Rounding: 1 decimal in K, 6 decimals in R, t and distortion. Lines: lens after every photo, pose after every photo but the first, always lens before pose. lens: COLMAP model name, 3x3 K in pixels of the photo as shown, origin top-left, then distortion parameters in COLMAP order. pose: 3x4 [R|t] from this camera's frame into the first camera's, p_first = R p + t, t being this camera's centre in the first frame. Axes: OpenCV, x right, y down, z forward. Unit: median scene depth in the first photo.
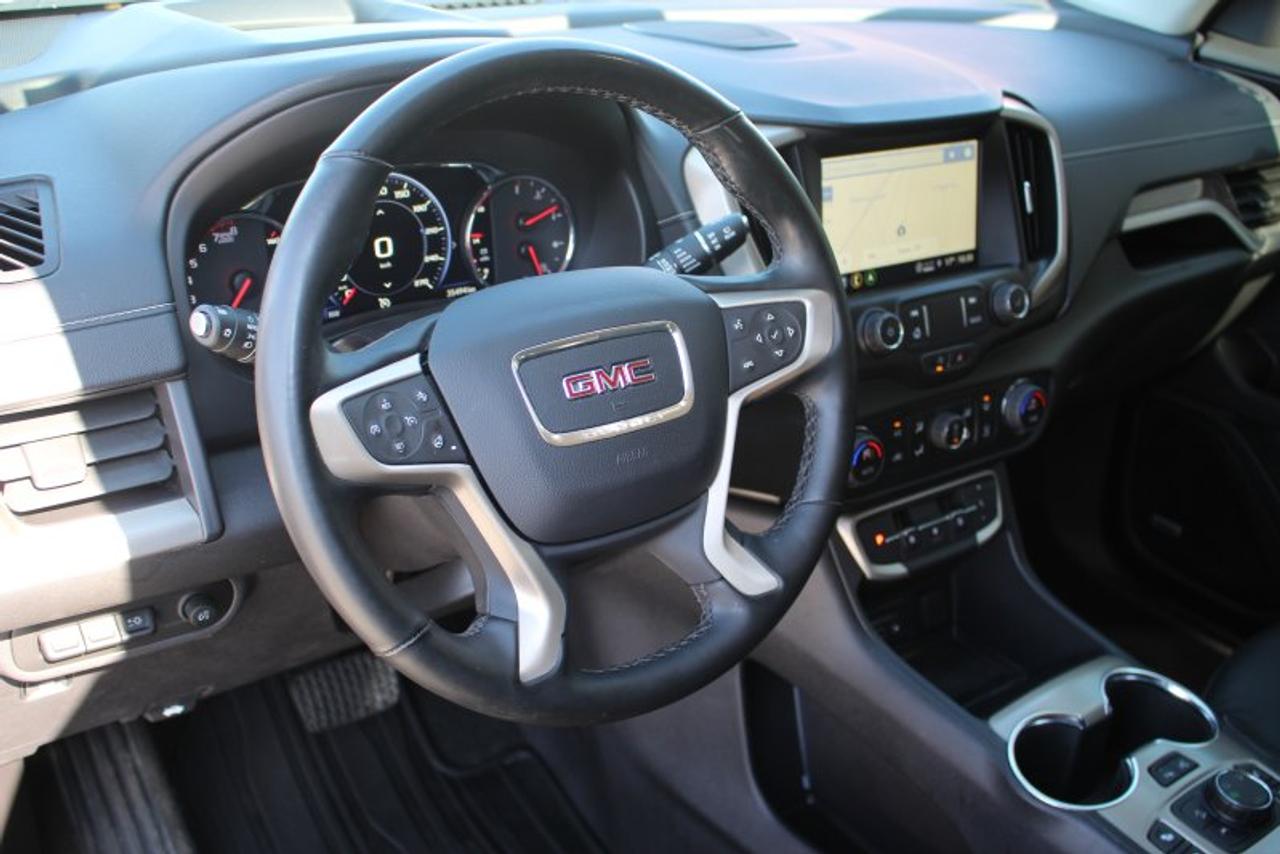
lens RADIAL K [[1312.3, 0, 640.0], [0, 1312.3, 427.0], [0, 0, 1]] dist [-0.122705, 0.013698]
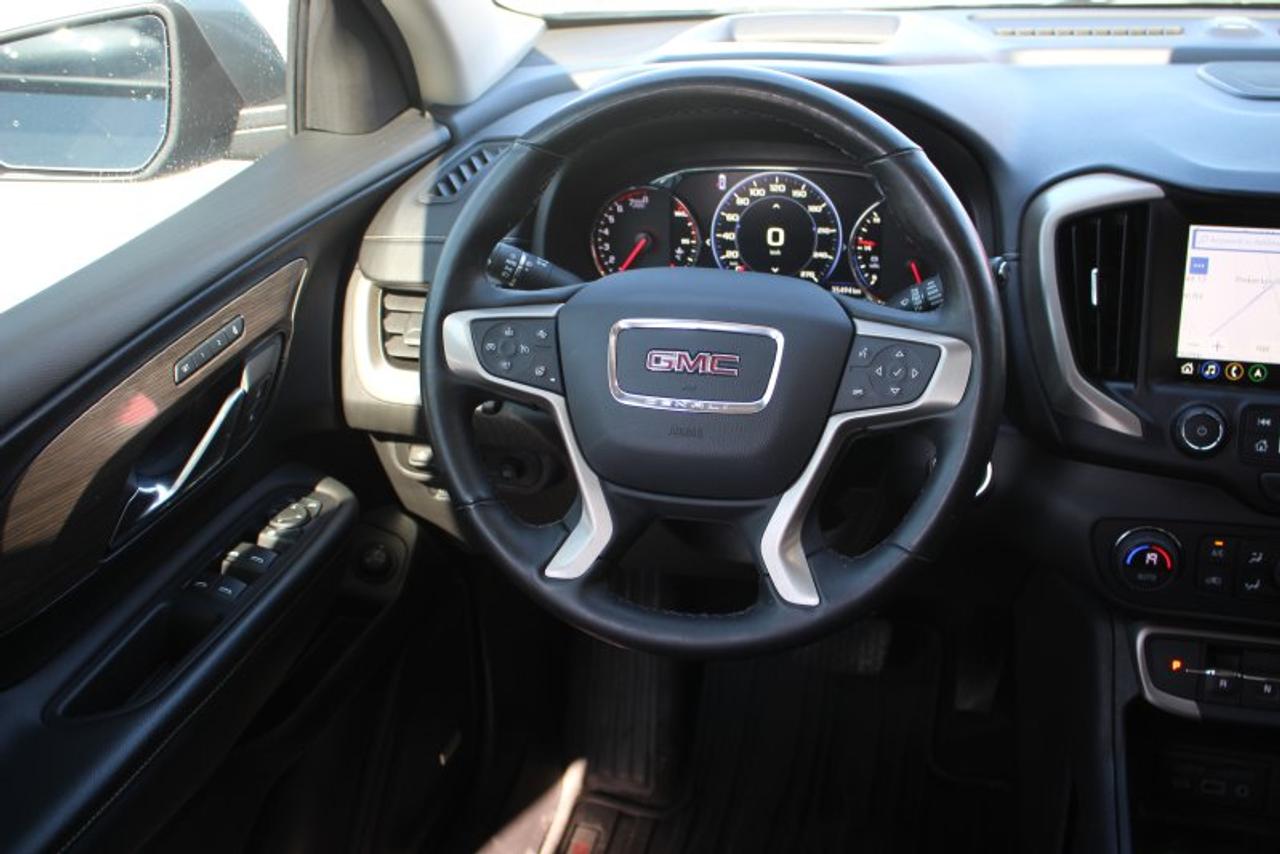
lens RADIAL K [[1358.3, 0, 640.0], [0, 1358.3, 427.0], [0, 0, 1]] dist [-0.131710, 0.138264]
pose [[0.614959, 0.260939, -0.744135, 0.642949], [-0.263488, 0.957421, 0.117982, -0.084202], [0.743236, 0.123517, 0.657529, 0.143844]]
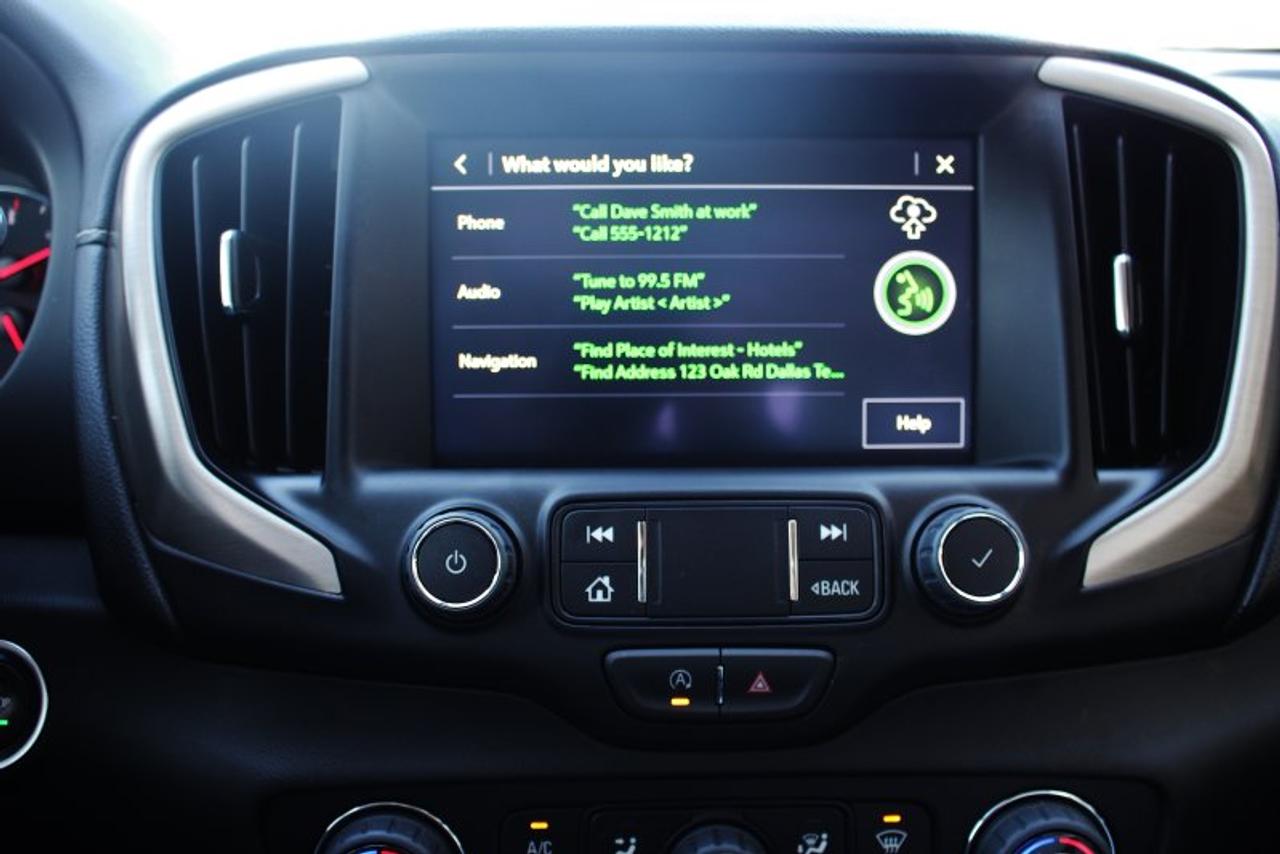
lens RADIAL K [[1218.2, 0, 640.0], [0, 1218.2, 427.0], [0, 0, 1]] dist [-0.117565, 0.009916]
pose [[0.831082, 0.083166, -0.549897, 0.434038], [-0.200290, 0.967167, -0.156432, -0.069249], [0.518833, 0.240147, 0.820452, 0.763480]]
